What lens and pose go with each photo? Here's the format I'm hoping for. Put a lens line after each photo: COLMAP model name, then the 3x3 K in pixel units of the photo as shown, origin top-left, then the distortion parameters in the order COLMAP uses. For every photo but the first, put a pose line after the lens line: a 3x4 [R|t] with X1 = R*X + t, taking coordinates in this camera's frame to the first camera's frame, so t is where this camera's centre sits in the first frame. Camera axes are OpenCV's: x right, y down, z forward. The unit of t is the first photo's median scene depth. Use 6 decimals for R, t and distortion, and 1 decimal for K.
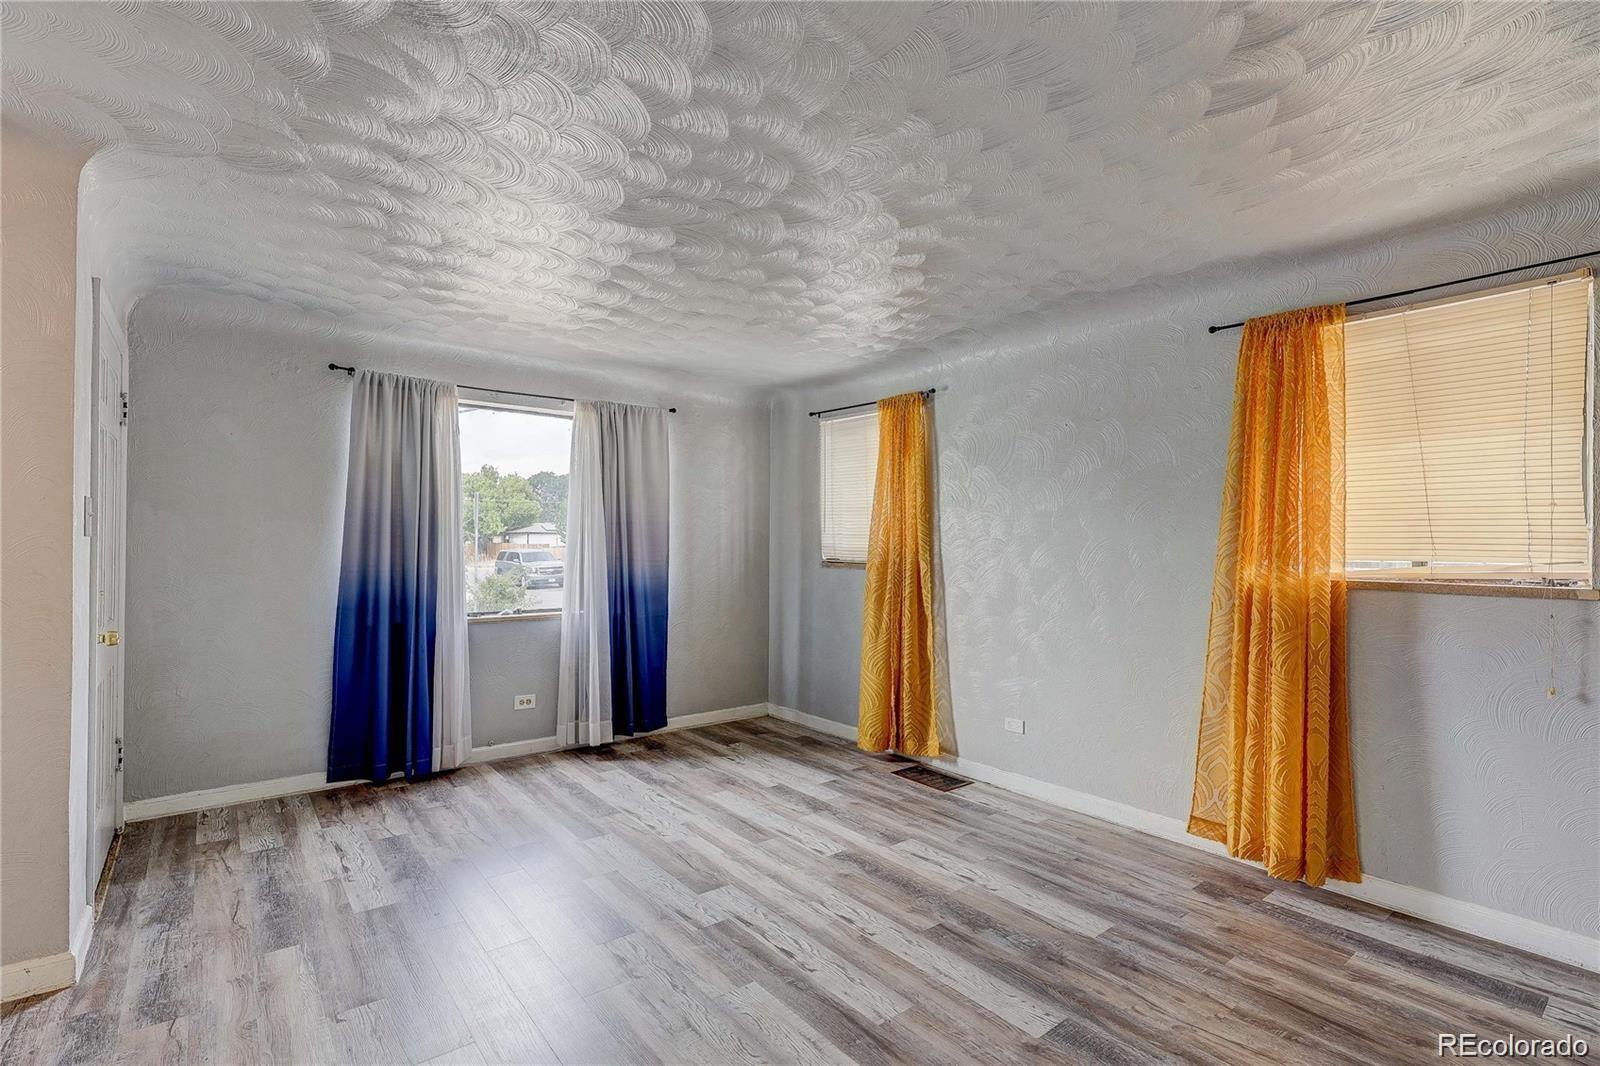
lens RADIAL K [[772.9, 0, 801.7], [0, 772.9, 528.8], [0, 0, 1]] dist [0.001647, 0.000206]
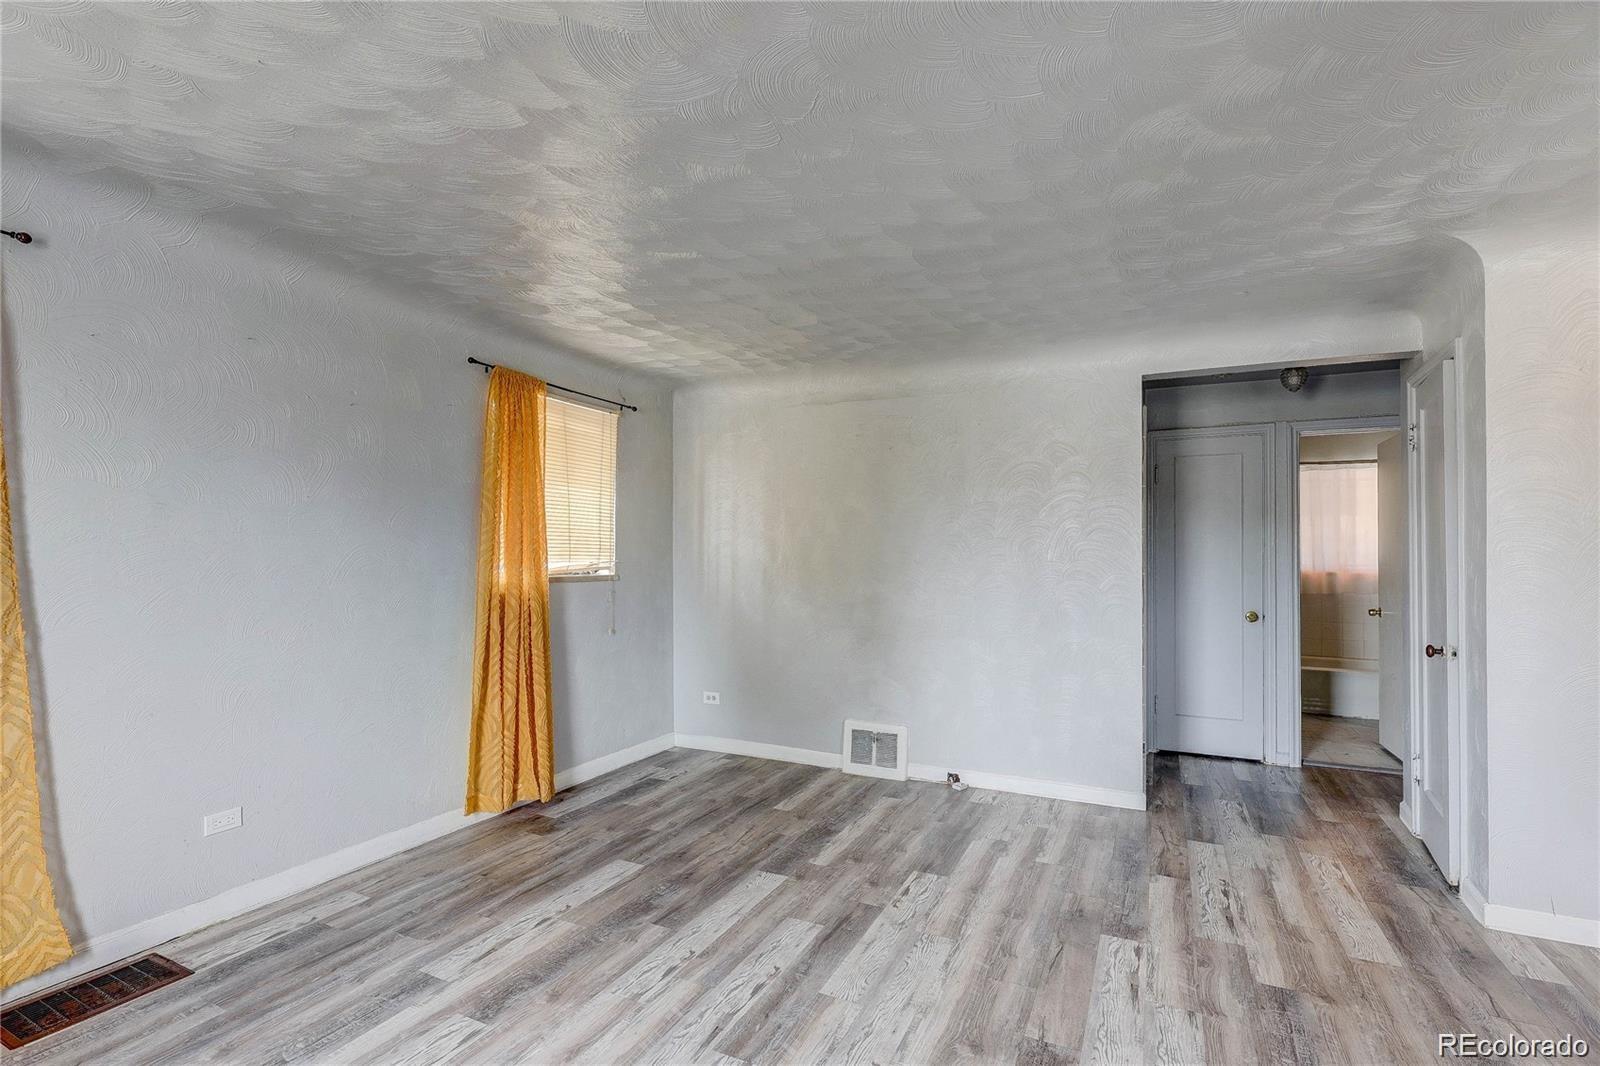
lens RADIAL K [[772.9, 0, 799.9], [0, 772.9, 548.9], [0, 0, 1]] dist [0.001647, 0.000206]
pose [[-0.463522, 0.004014, 0.886076, -0.801135], [-0.025742, 0.999507, -0.017994, 0.029127], [-0.885711, -0.031150, -0.463190, 1.288855]]
